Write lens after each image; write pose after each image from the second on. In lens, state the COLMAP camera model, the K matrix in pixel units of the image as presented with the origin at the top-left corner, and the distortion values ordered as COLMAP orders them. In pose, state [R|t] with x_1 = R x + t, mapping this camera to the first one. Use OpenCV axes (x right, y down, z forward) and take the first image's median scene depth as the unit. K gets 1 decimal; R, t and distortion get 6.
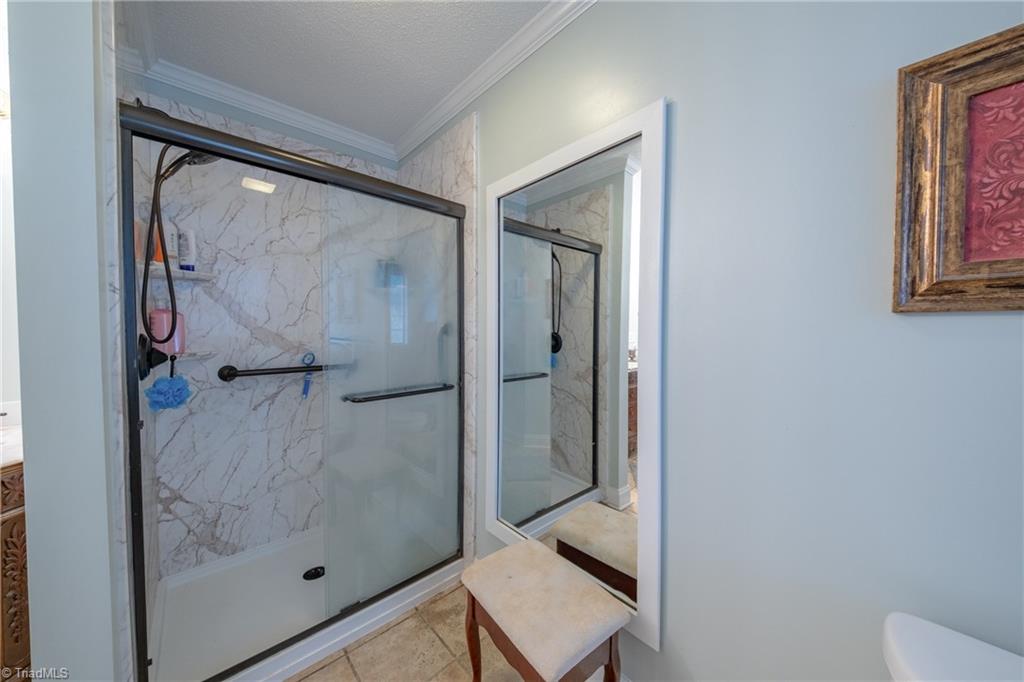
lens RADIAL K [[345.7, 0, 517.4], [0, 345.7, 335.0], [0, 0, 1]] dist [0.037348, -0.017411]
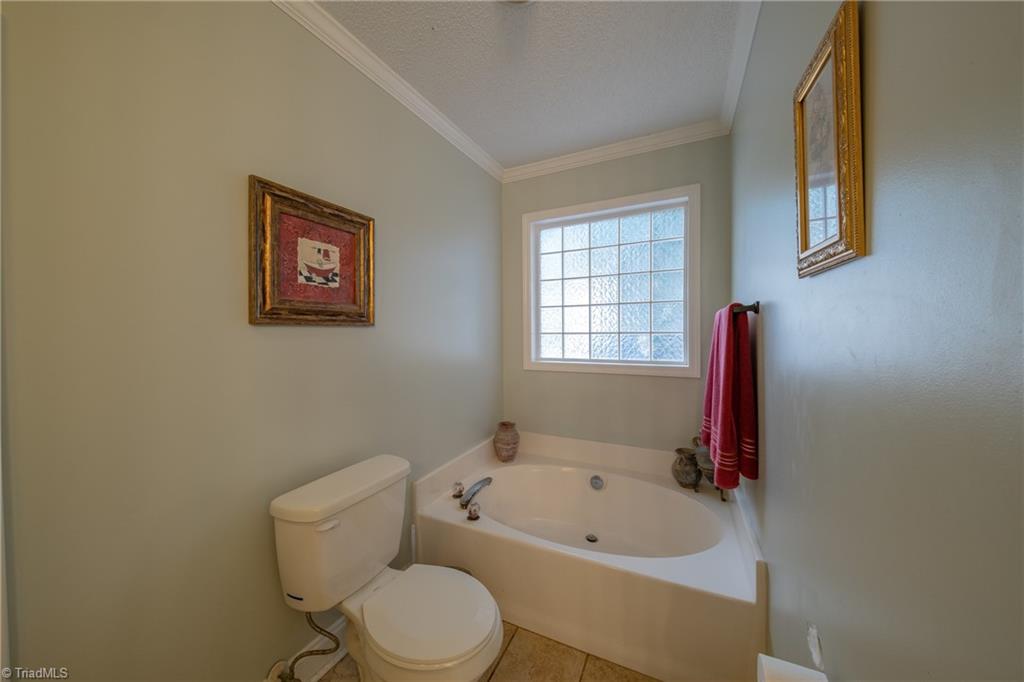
lens RADIAL K [[345.7, 0, 517.4], [0, 345.7, 335.0], [0, 0, 1]] dist [0.037348, -0.017411]
pose [[-0.378202, -0.006615, 0.925700, -0.972696], [0.028924, 0.999402, 0.018958, -0.008858], [-0.925271, 0.033945, -0.377784, 0.533185]]
